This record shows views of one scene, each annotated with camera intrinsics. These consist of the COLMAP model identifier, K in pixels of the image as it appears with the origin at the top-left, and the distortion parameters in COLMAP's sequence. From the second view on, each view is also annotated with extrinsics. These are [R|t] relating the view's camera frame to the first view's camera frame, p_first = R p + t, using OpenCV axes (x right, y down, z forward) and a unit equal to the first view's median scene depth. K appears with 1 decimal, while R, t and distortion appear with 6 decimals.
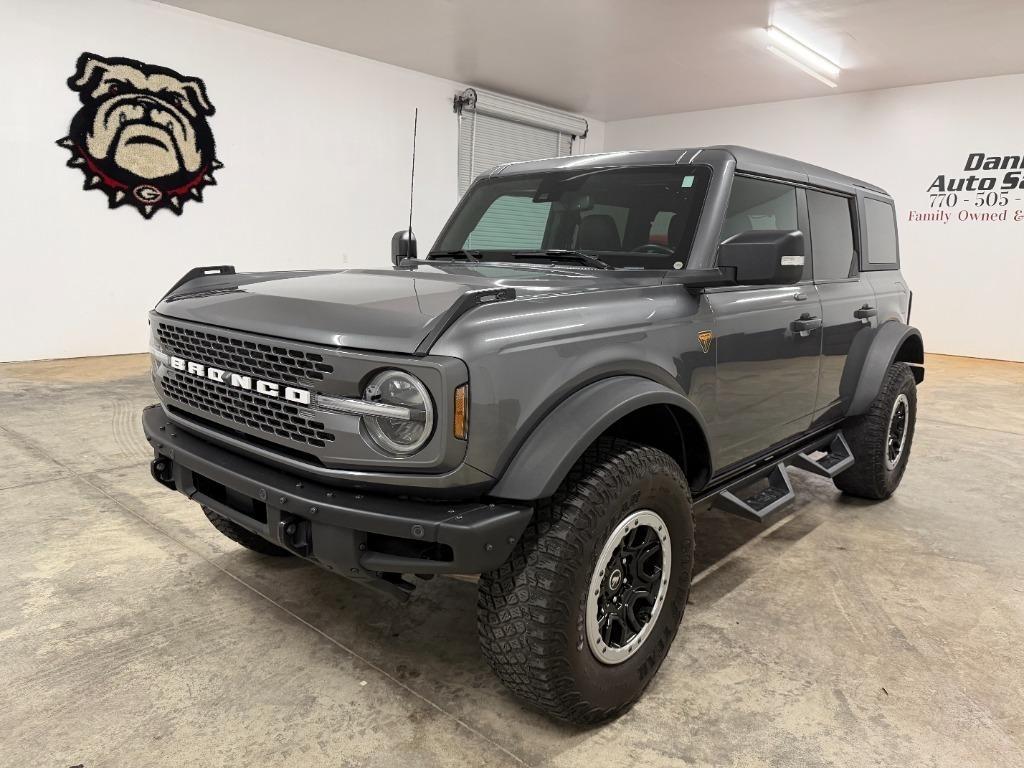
lens RADIAL K [[722.5, 0, 515.2], [0, 722.5, 382.7], [0, 0, 1]] dist [0.028128, -0.037603]
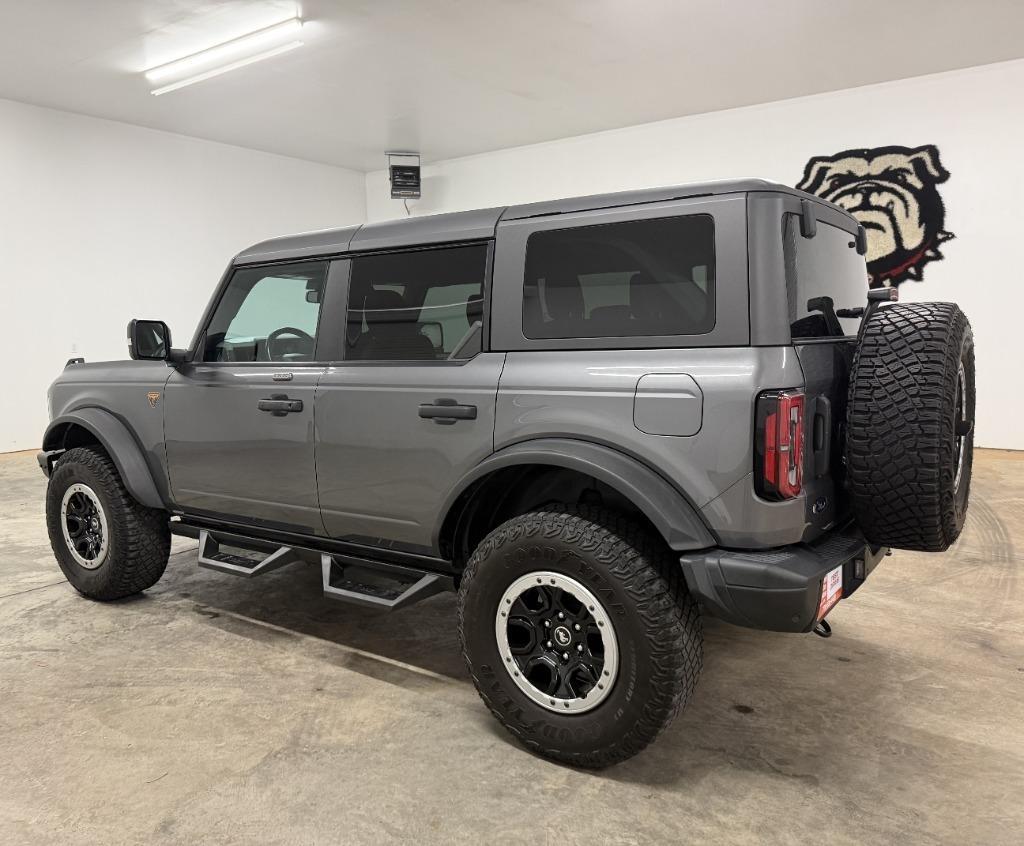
lens RADIAL K [[791.9, 0, 501.3], [0, 791.9, 422.0], [0, 0, 1]] dist [0.077144, -0.123900]
pose [[0.108072, 0.079470, -0.990962, 0.561971], [-0.154717, 0.985999, 0.062199, -0.064420], [0.982030, 0.146597, 0.118854, 0.442170]]
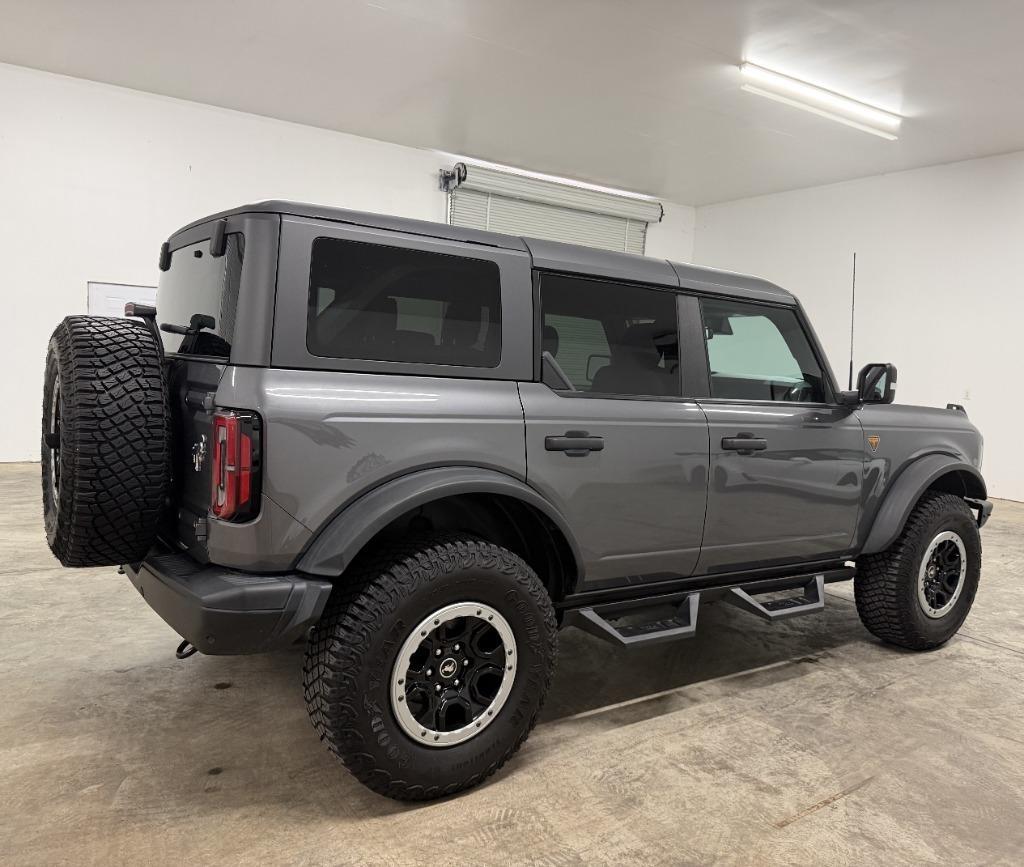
lens RADIAL K [[813.1, 0, 534.7], [0, 813.1, 430.8], [0, 0, 1]] dist [0.096875, -0.157196]
pose [[-0.968152, -0.101161, 0.229014, 0.006395], [-0.040440, 0.965908, 0.255708, -0.165455], [-0.247074, 0.238303, -0.939237, 0.919569]]
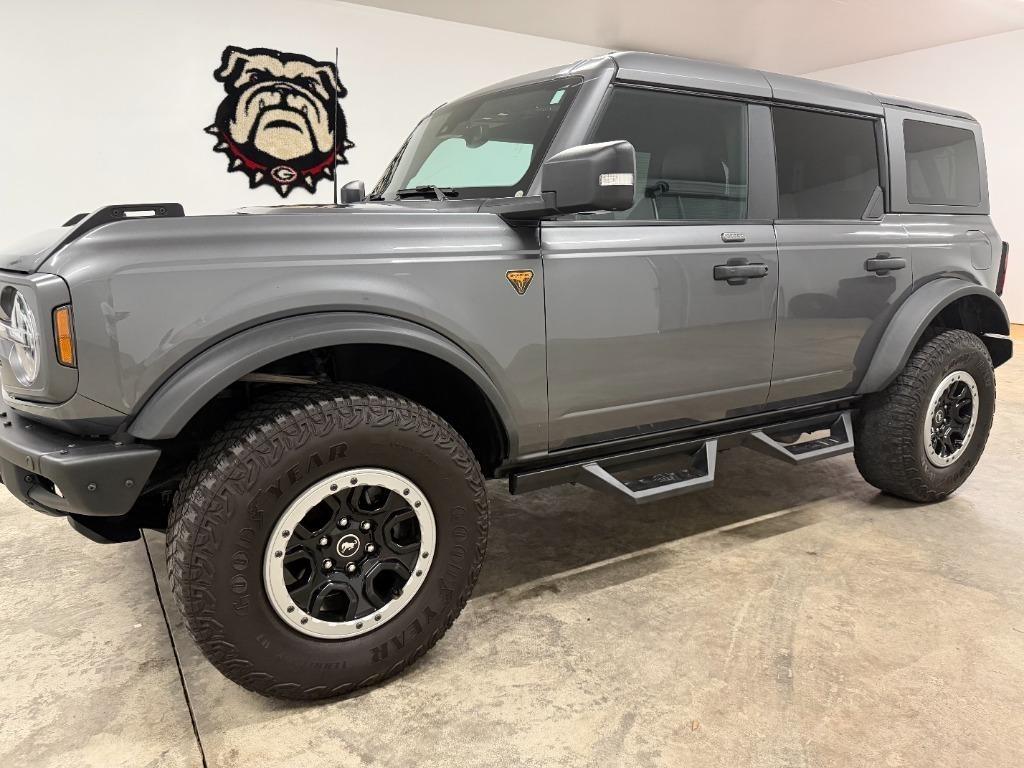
lens RADIAL K [[722.5, 0, 515.2], [0, 722.5, 382.7], [0, 0, 1]] dist [0.028128, -0.037603]
pose [[0.958701, 0.038191, -0.281840, 0.148736], [-0.031864, 0.999127, 0.027003, 0.011359], [0.282625, -0.016907, 0.959081, 0.056025]]
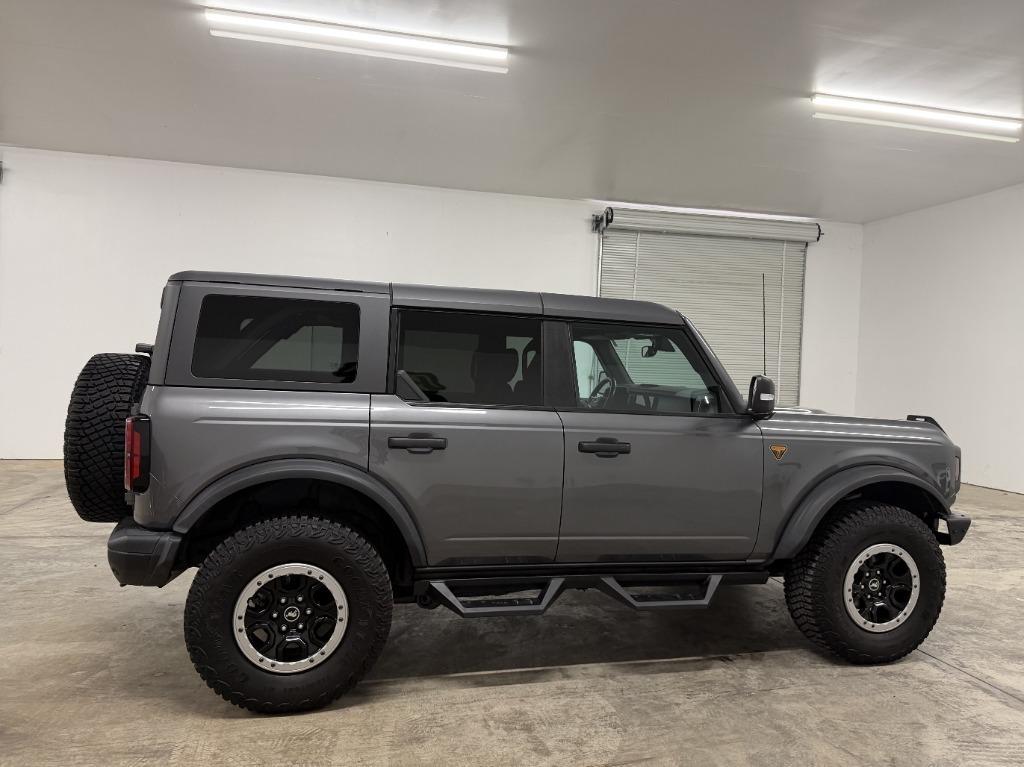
lens RADIAL K [[748.9, 0, 515.3], [0, 748.9, 386.1], [0, 0, 1]] dist [0.038655, -0.050801]
pose [[-0.823134, -0.070351, 0.563473, -0.195954], [0.039111, 0.982916, 0.179853, -0.171230], [-0.566499, 0.170082, -0.806320, 0.875045]]
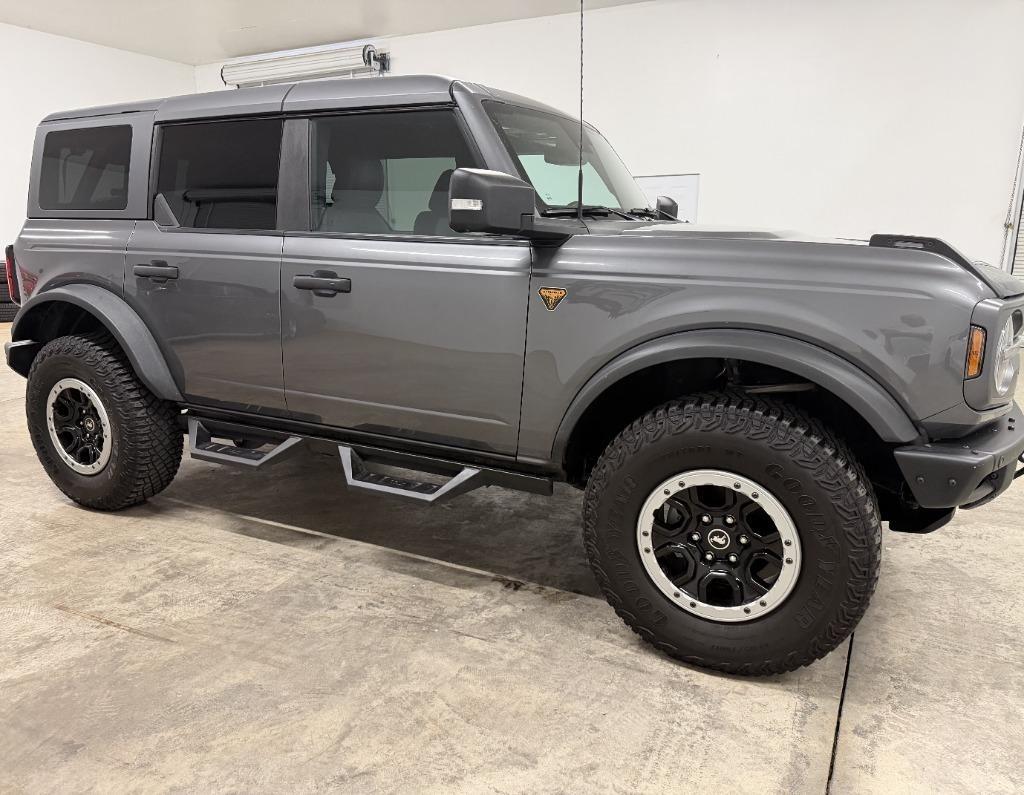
lens RADIAL K [[739.9, 0, 492.7], [0, 739.9, 397.4], [0, 0, 1]] dist [0.096109, -0.157393]
pose [[-0.226562, -0.242307, 0.943375, -0.341760], [0.157466, 0.946707, 0.280980, -0.091659], [-0.961184, 0.212209, -0.176333, 0.507197]]
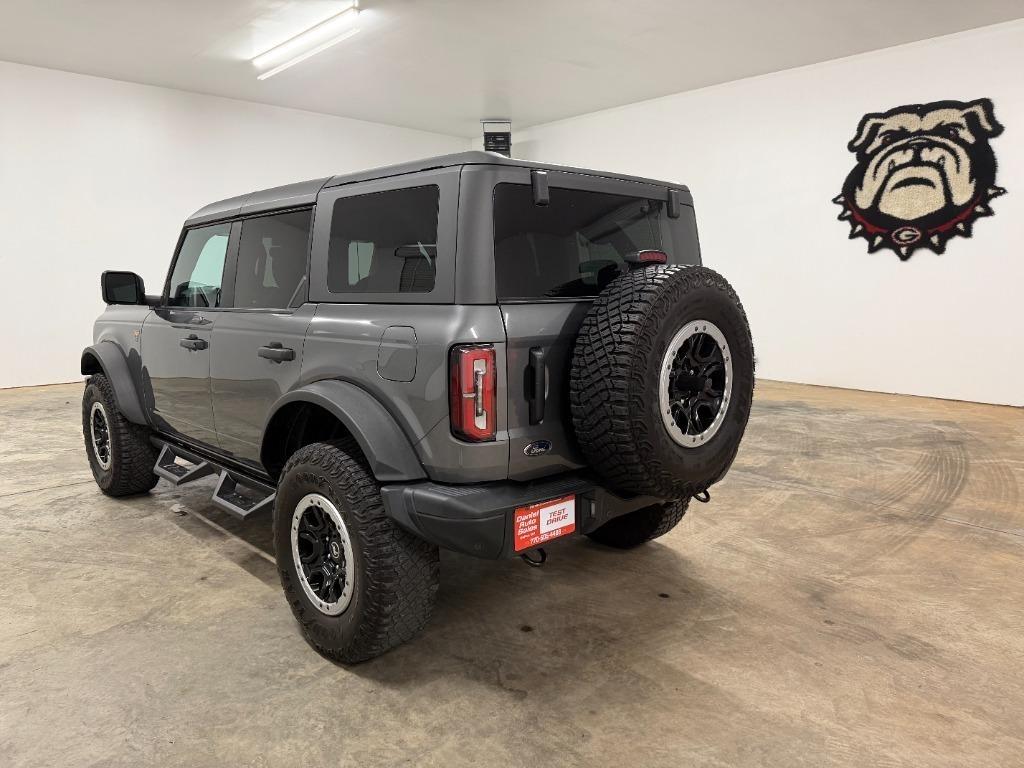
lens RADIAL K [[722.5, 0, 515.2], [0, 722.5, 382.7], [0, 0, 1]] dist [0.028128, -0.037603]
pose [[-0.085818, 0.107030, -0.990545, 0.573470], [-0.173017, 0.977506, 0.120611, -0.094248], [0.981173, 0.181732, -0.065369, 0.602921]]
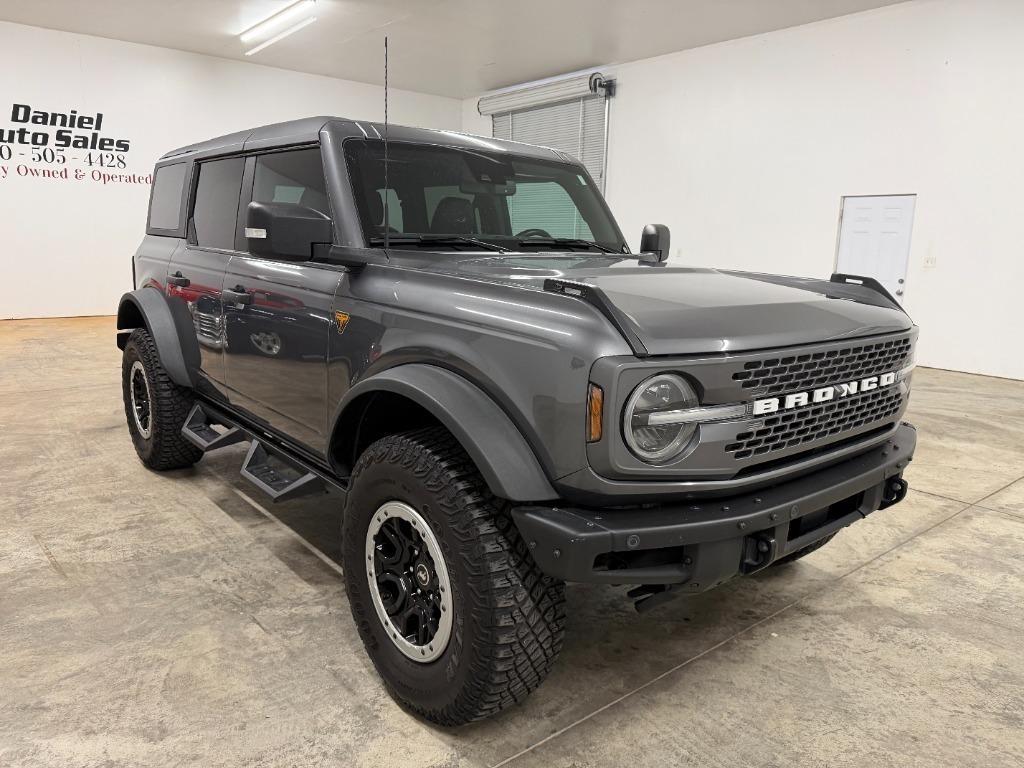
lens RADIAL K [[722.5, 0, 515.2], [0, 722.5, 382.7], [0, 0, 1]] dist [0.028128, -0.037603]
pose [[0.154452, -0.216777, 0.963926, -0.346811], [0.148501, 0.969643, 0.194268, -0.067032], [-0.976776, 0.113139, 0.181955, 0.310963]]
